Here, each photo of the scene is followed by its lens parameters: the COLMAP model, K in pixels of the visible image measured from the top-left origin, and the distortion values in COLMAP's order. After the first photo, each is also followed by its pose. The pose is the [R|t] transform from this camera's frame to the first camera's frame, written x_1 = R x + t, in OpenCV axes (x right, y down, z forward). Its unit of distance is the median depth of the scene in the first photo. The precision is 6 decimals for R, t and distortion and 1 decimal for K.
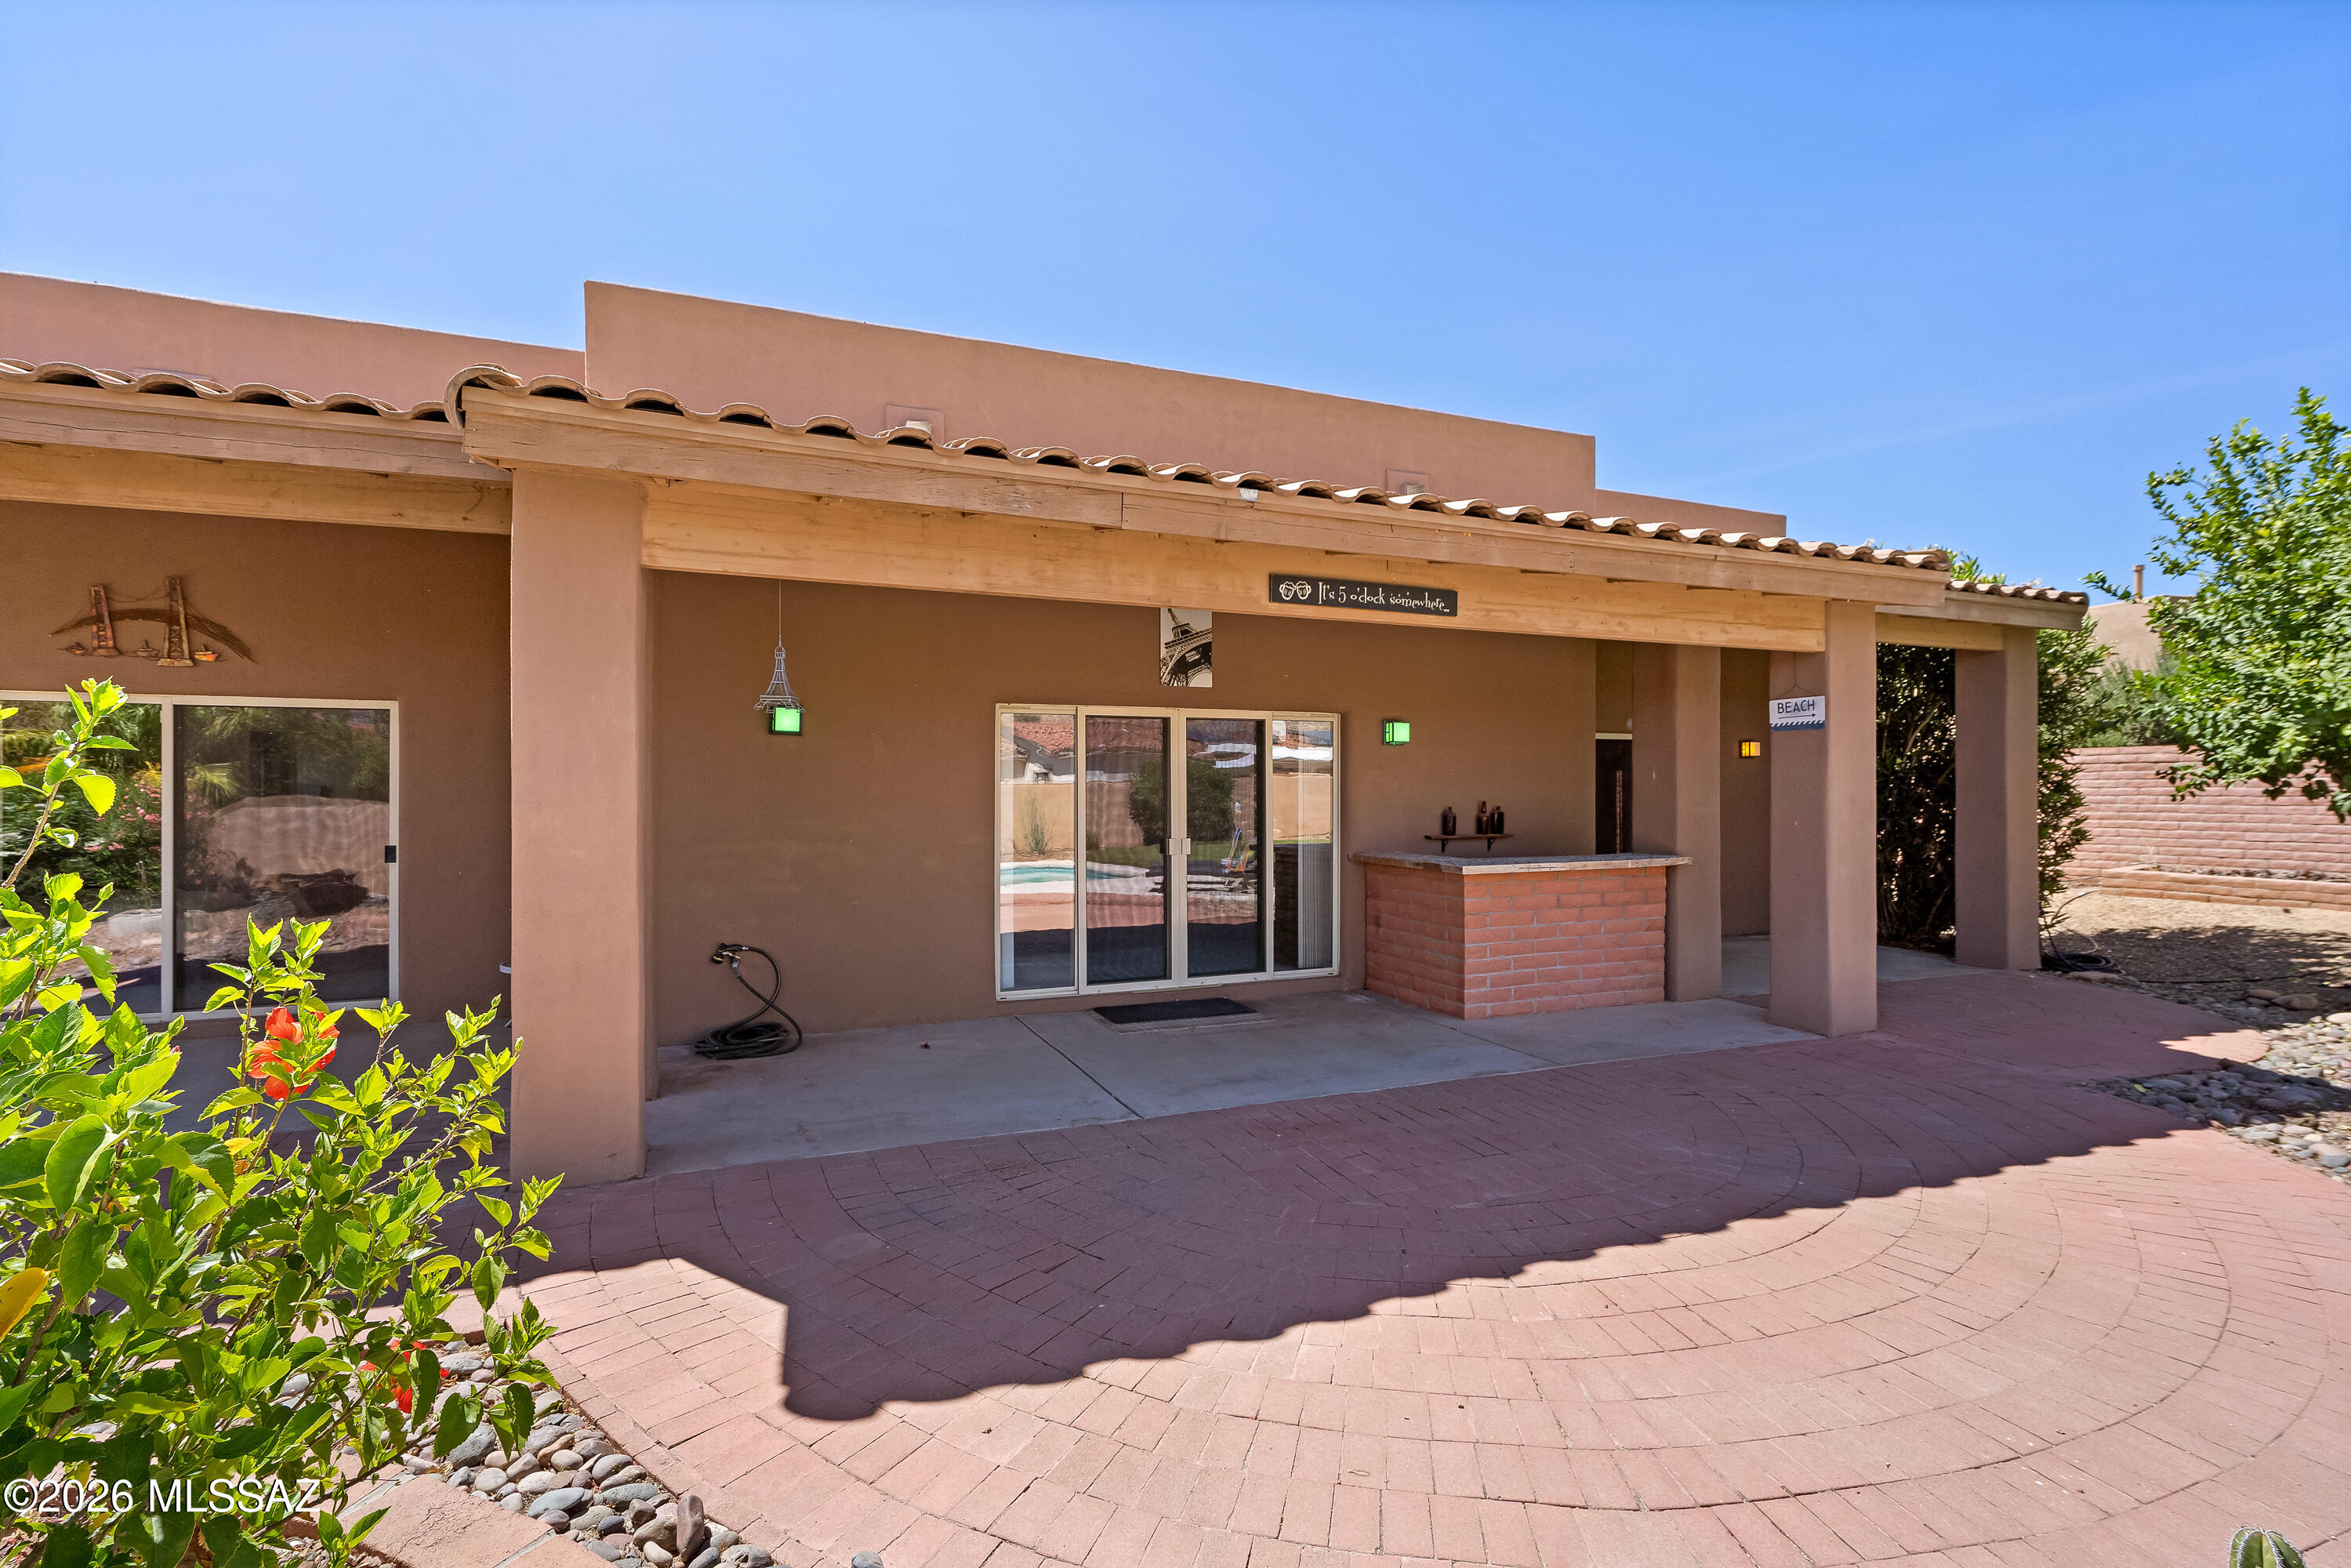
lens RADIAL K [[1092.6, 0, 1177.1], [0, 1092.6, 786.5], [0, 0, 1]] dist [-0.008424, 0.002514]
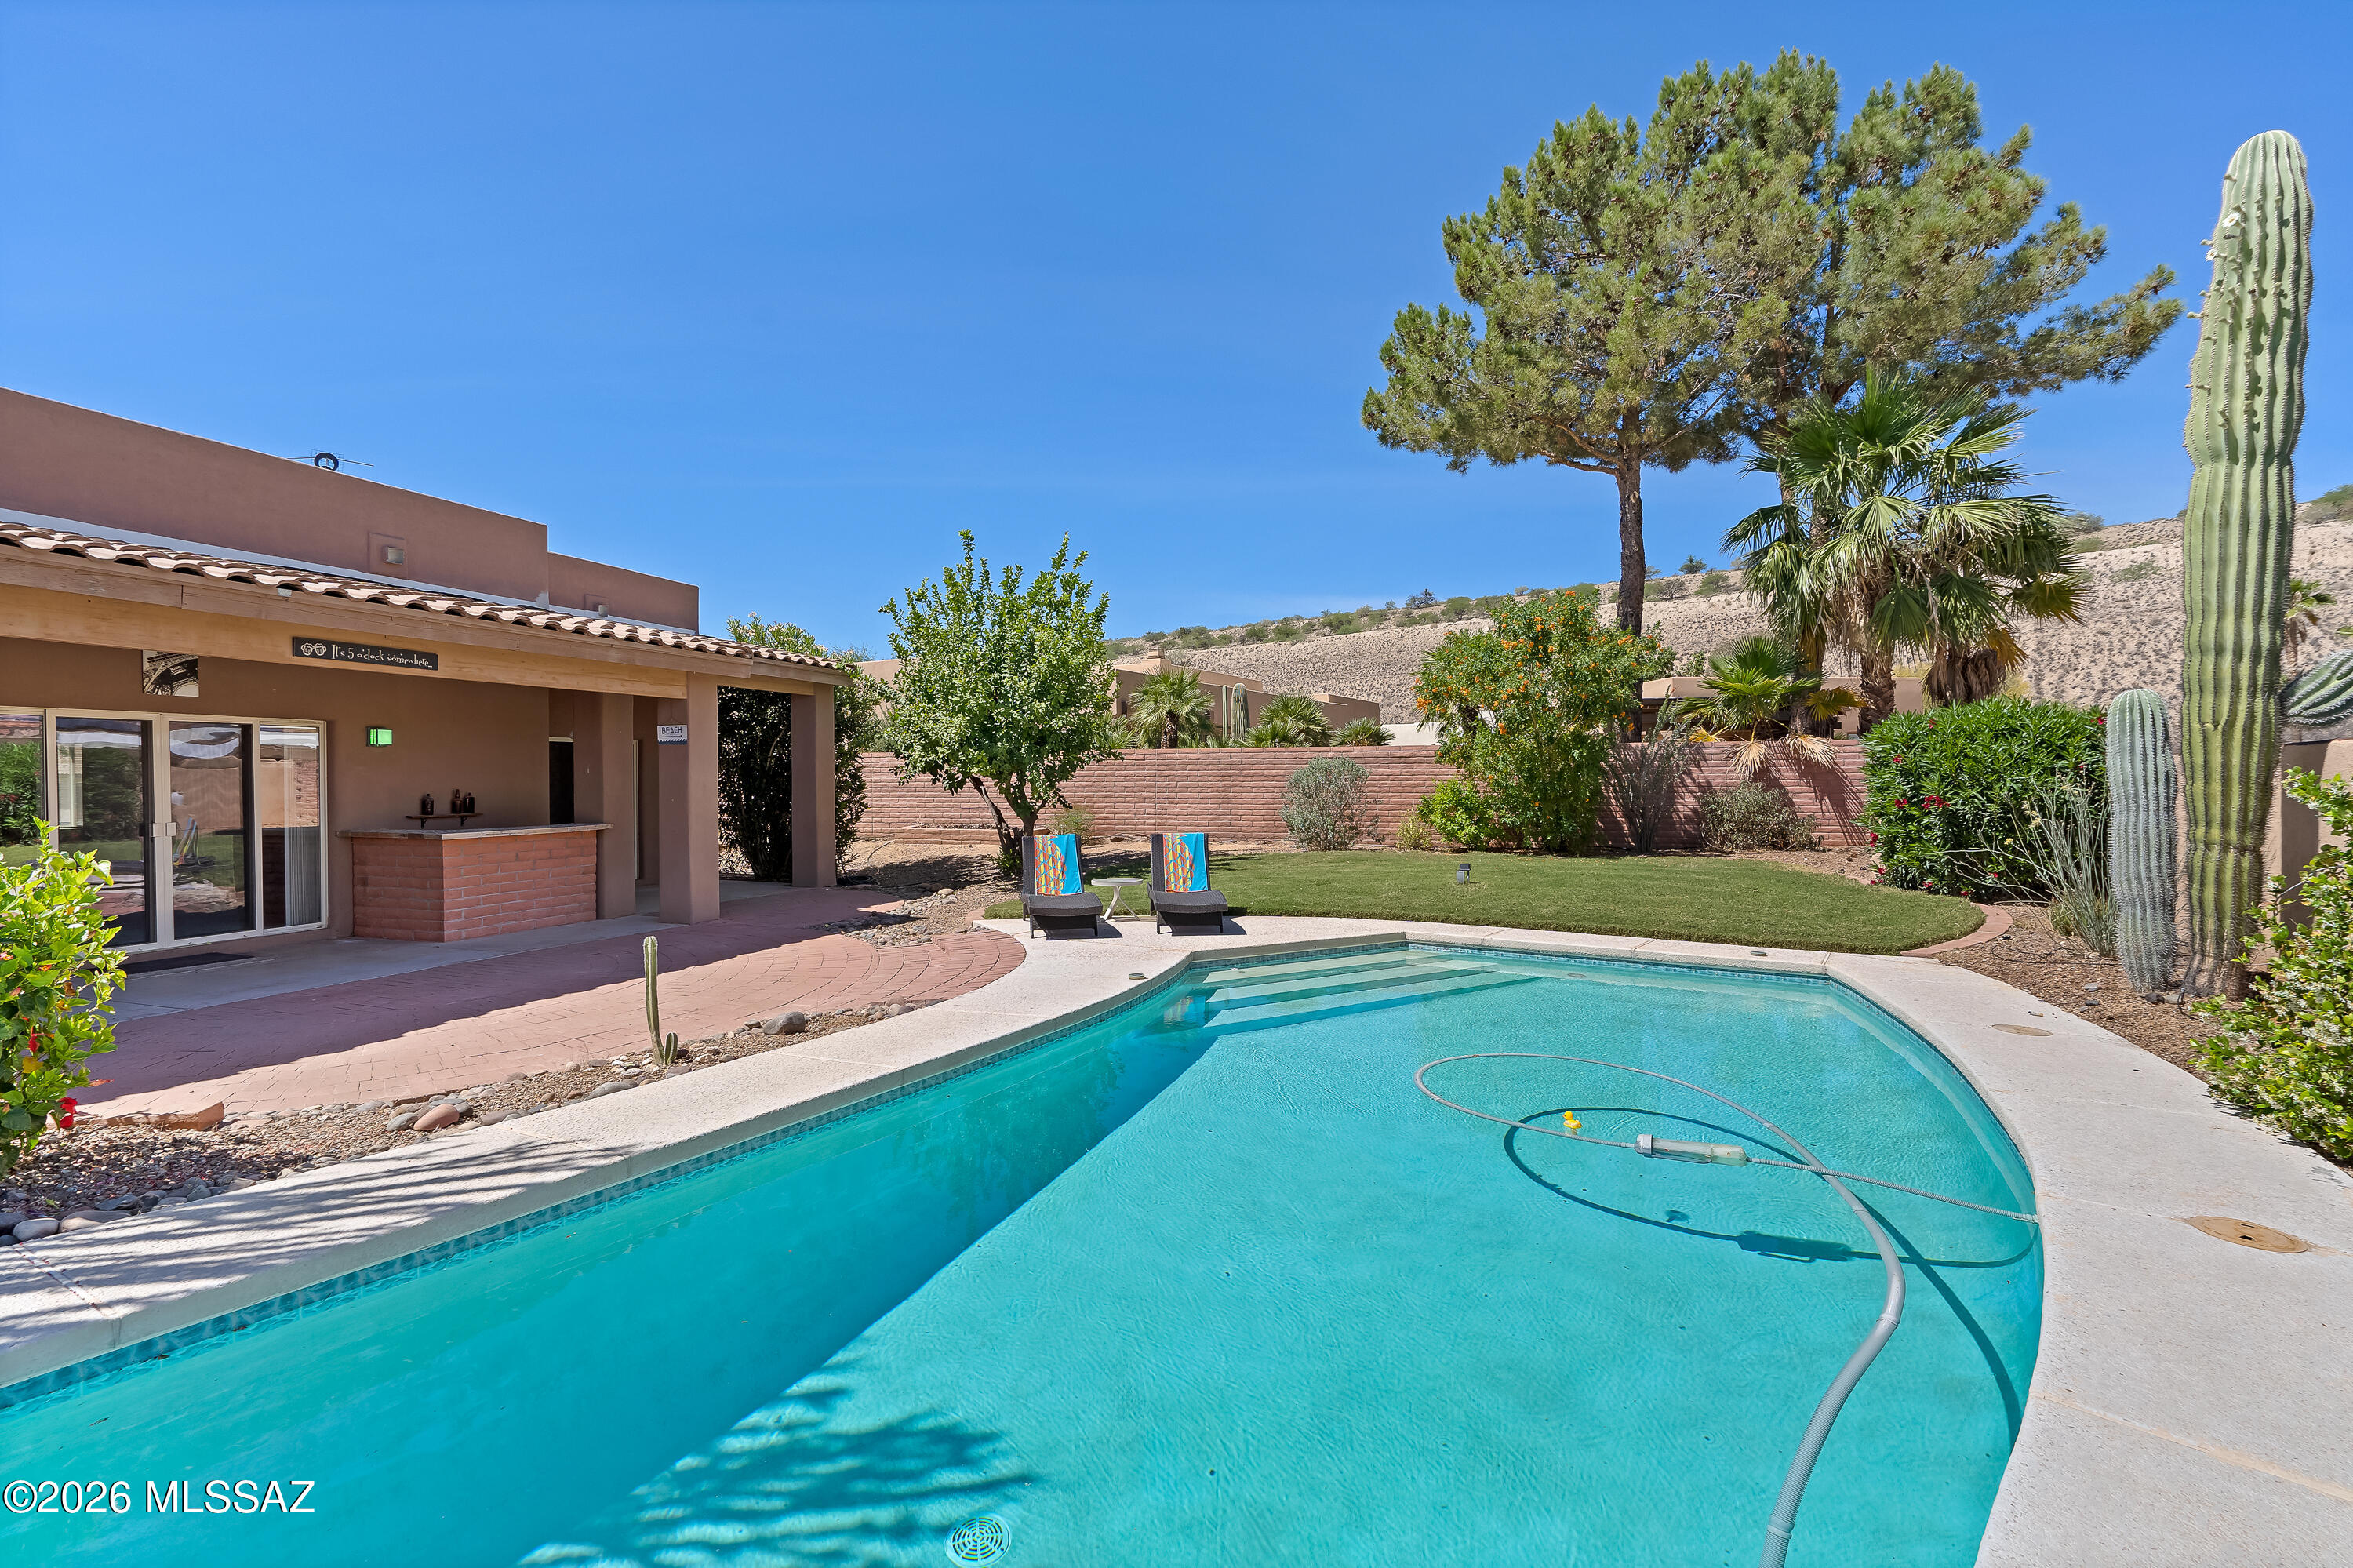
lens RADIAL K [[1093.6, 0, 1175.4], [0, 1093.6, 789.1], [0, 0, 1]] dist [-0.008424, 0.002514]
pose [[0.653508, -0.010115, 0.756852, -0.173732], [0.000271, 0.999914, 0.013129, -0.004291], [-0.756919, -0.008375, 0.653455, -0.603285]]
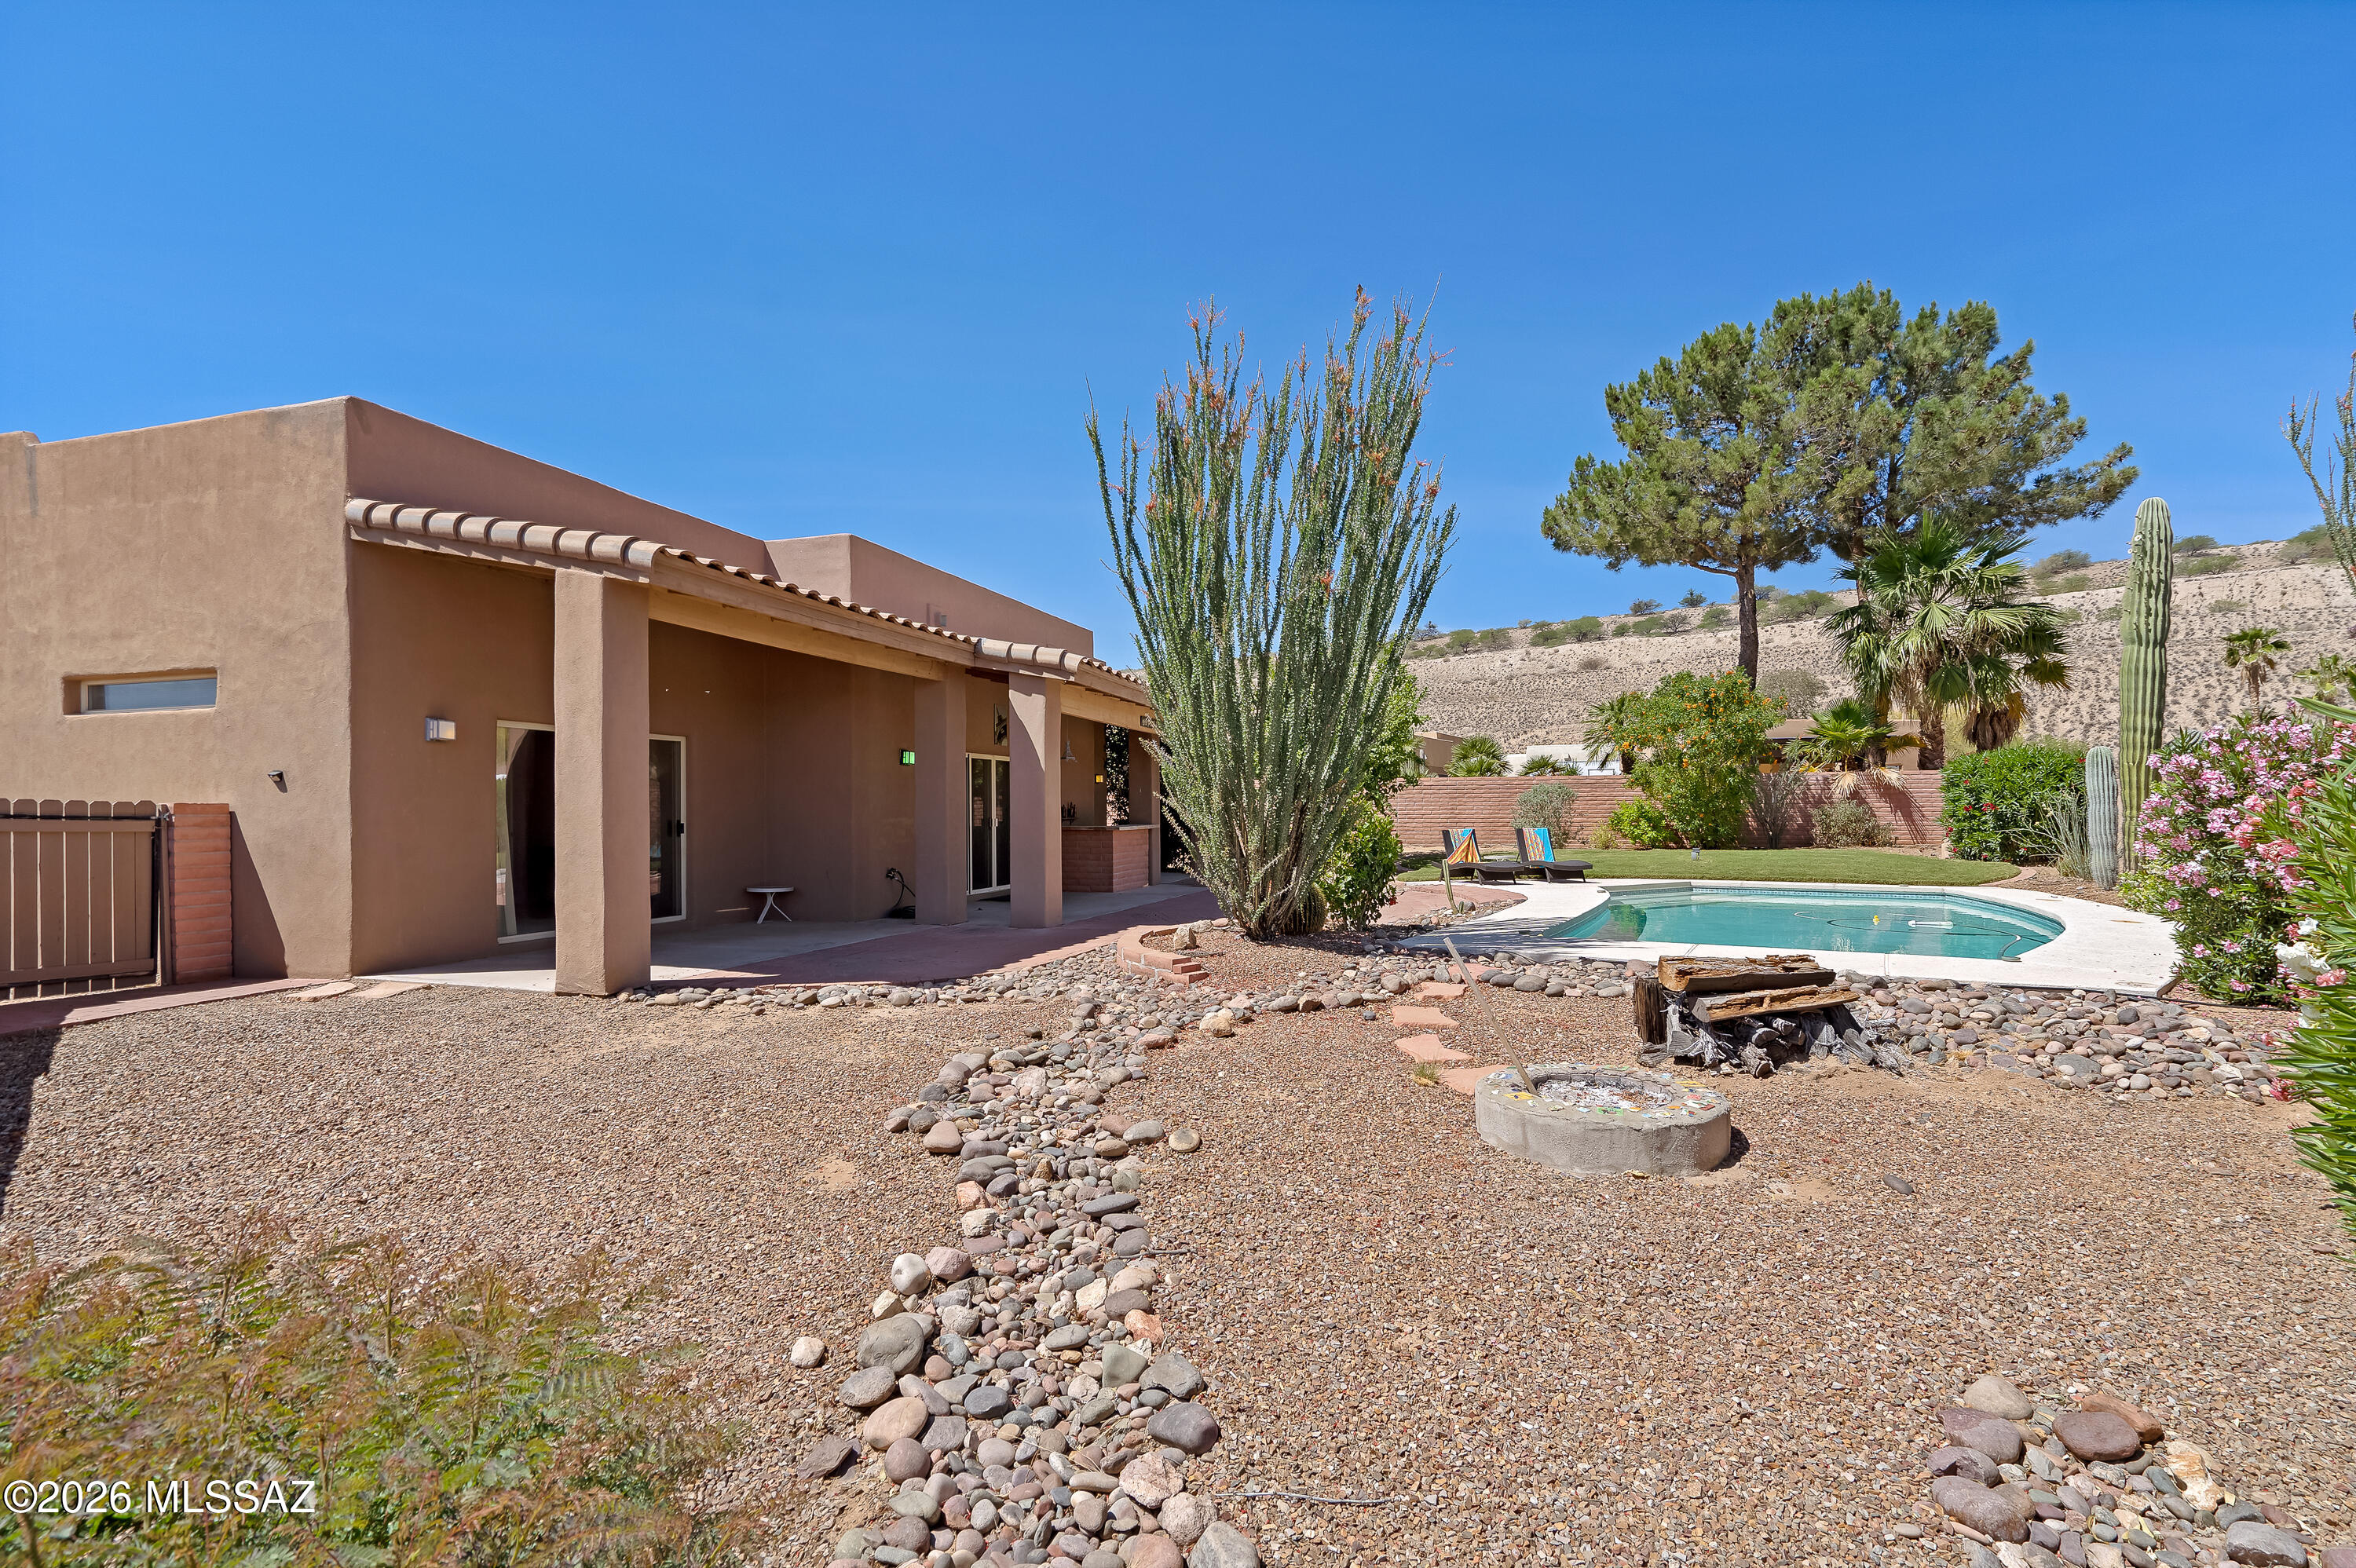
lens RADIAL K [[1094.8, 0, 1208.7], [0, 1094.8, 810.5], [0, 0, 1]] dist [-0.008424, 0.002514]
pose [[0.634609, -0.003933, 0.772823, -1.338652], [0.001406, 0.999991, 0.003934, 0.024881], [-0.772832, -0.001410, 0.634609, -0.621151]]
